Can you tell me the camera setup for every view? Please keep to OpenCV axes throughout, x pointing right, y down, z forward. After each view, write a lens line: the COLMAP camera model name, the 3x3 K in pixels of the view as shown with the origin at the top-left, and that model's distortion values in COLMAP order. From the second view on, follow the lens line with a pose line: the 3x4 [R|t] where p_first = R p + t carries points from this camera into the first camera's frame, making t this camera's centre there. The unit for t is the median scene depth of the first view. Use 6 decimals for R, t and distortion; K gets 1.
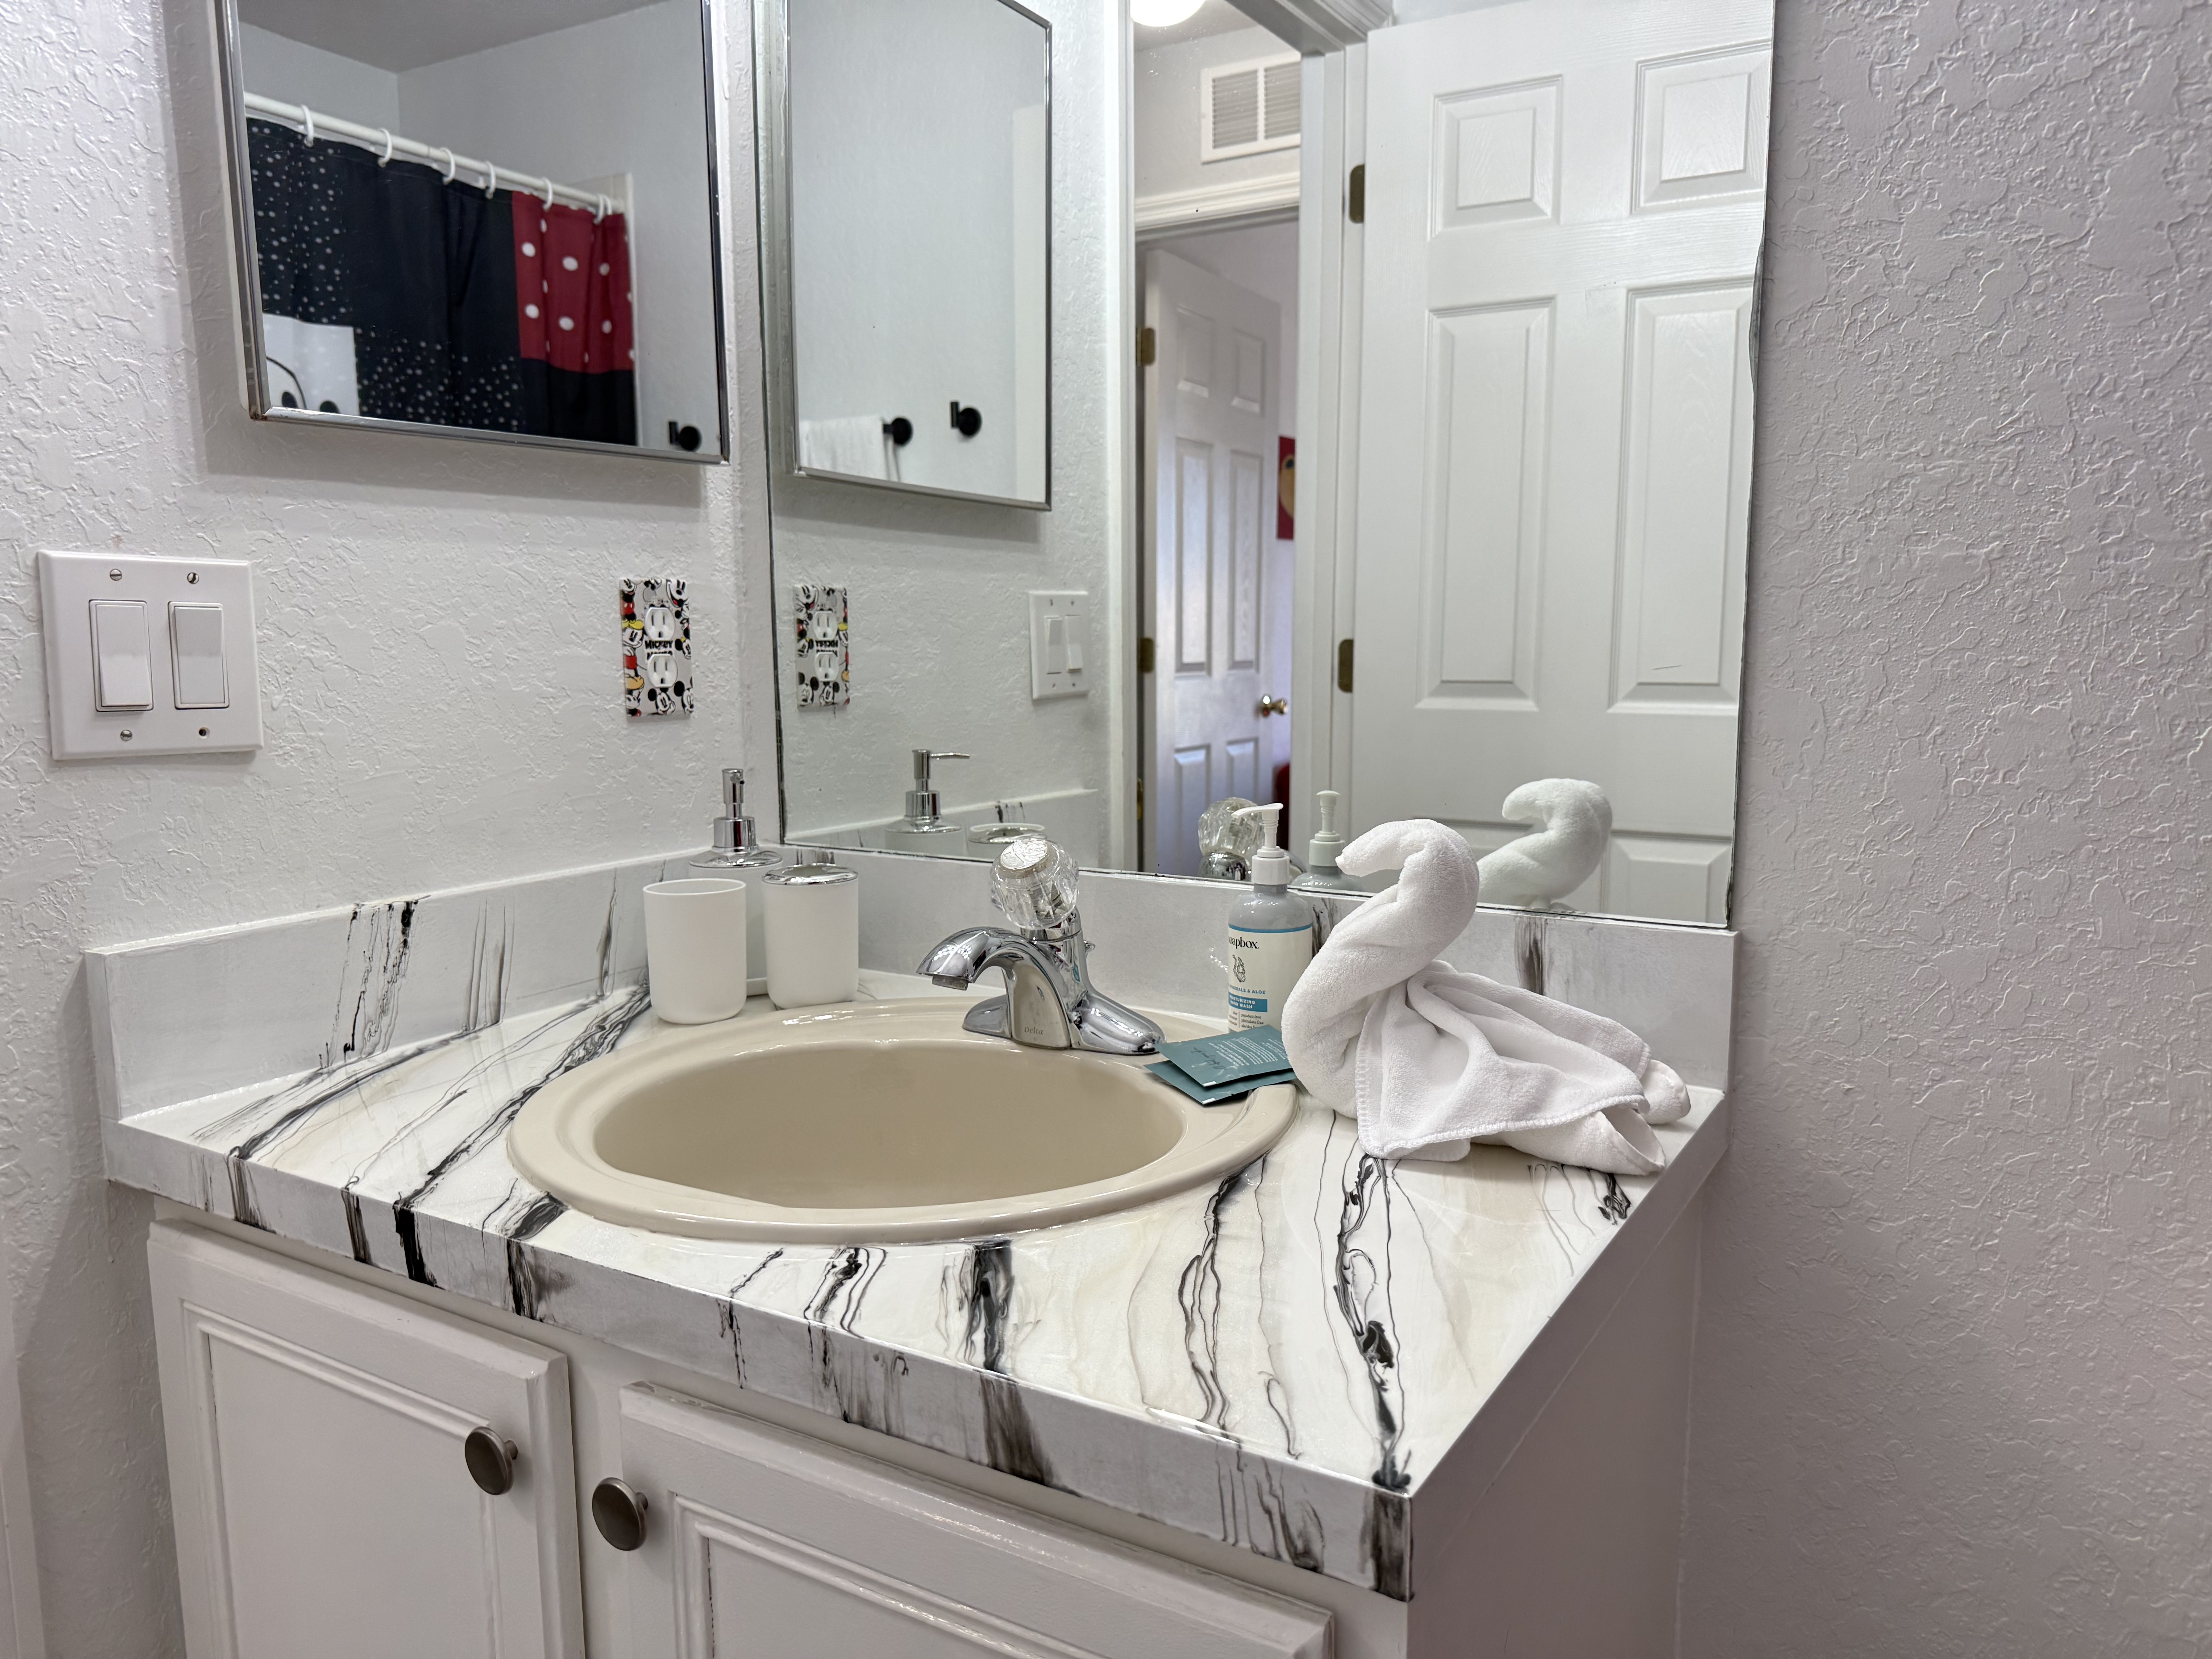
lens RADIAL K [[1578.4, 0, 1129.0], [0, 1578.4, 836.4], [0, 0, 1]] dist [0.061226, -0.082059]
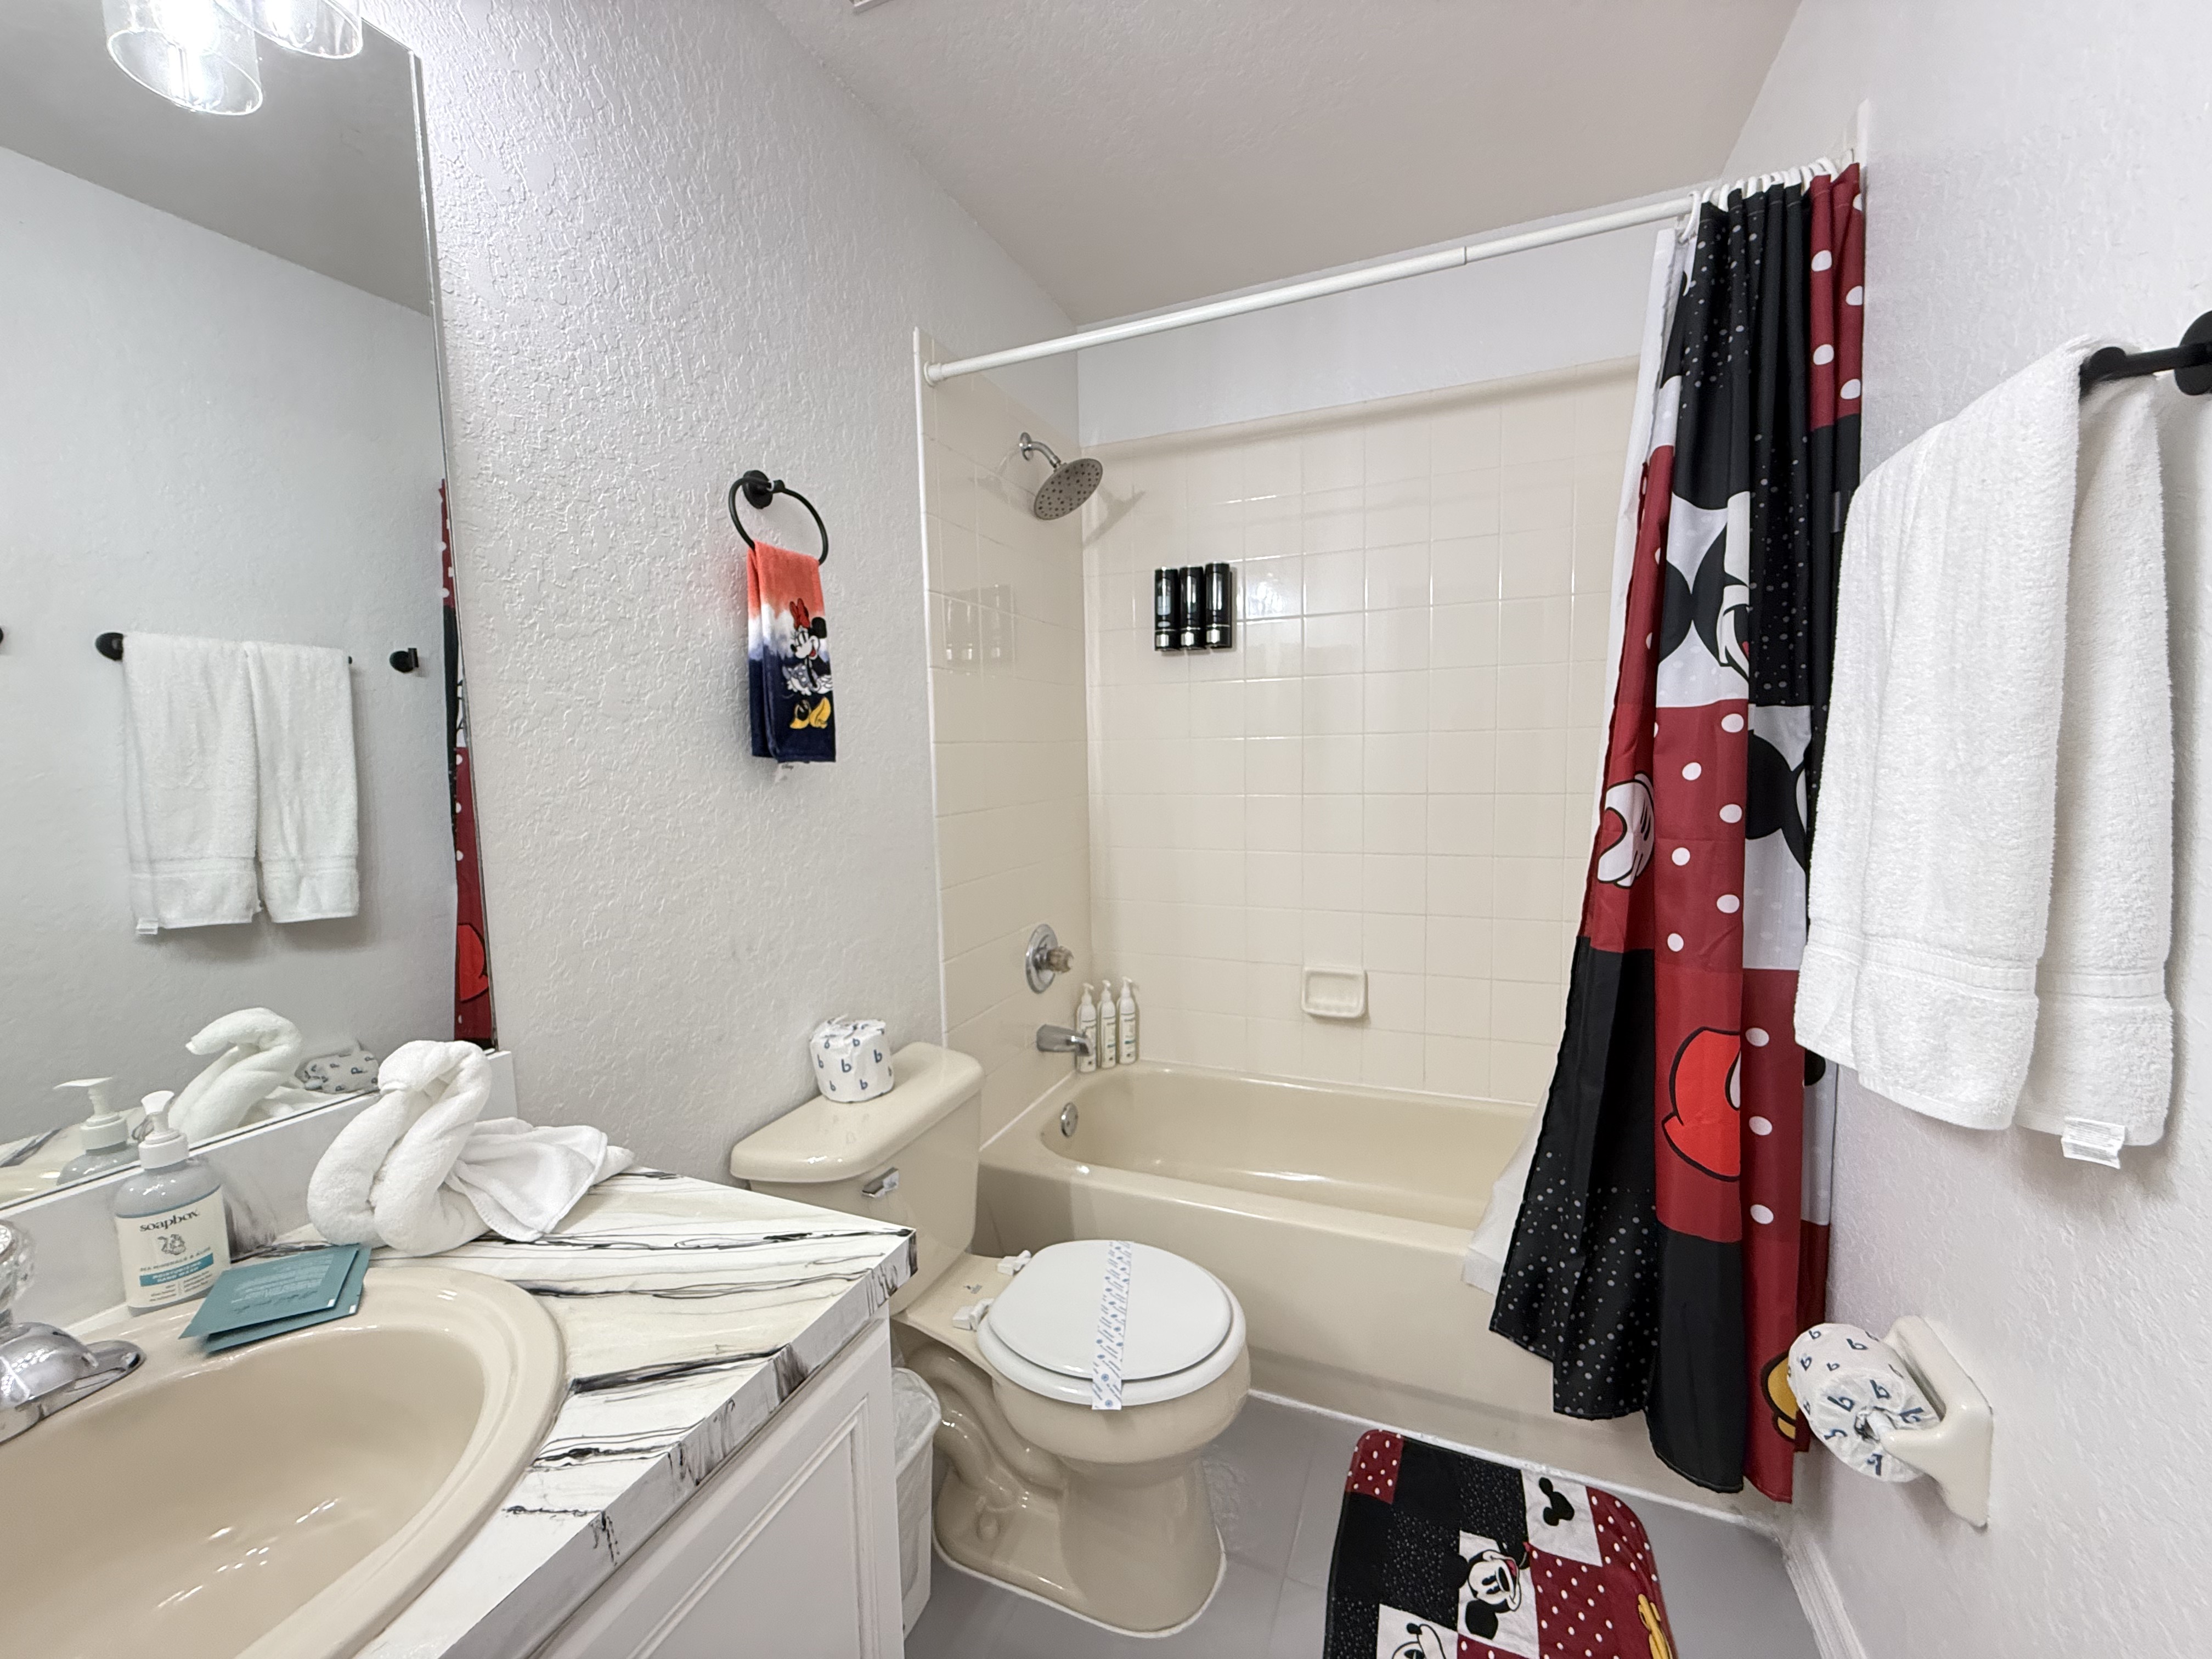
lens RADIAL K [[885.7, 0, 1107.8], [0, 885.7, 819.0], [0, 0, 1]] dist [-0.006386, 0.002736]
pose [[-0.156040, -0.072970, 0.985052, -0.855527], [0.151549, 0.983691, 0.096876, -0.236918], [-0.976055, 0.164400, -0.142437, 0.525043]]
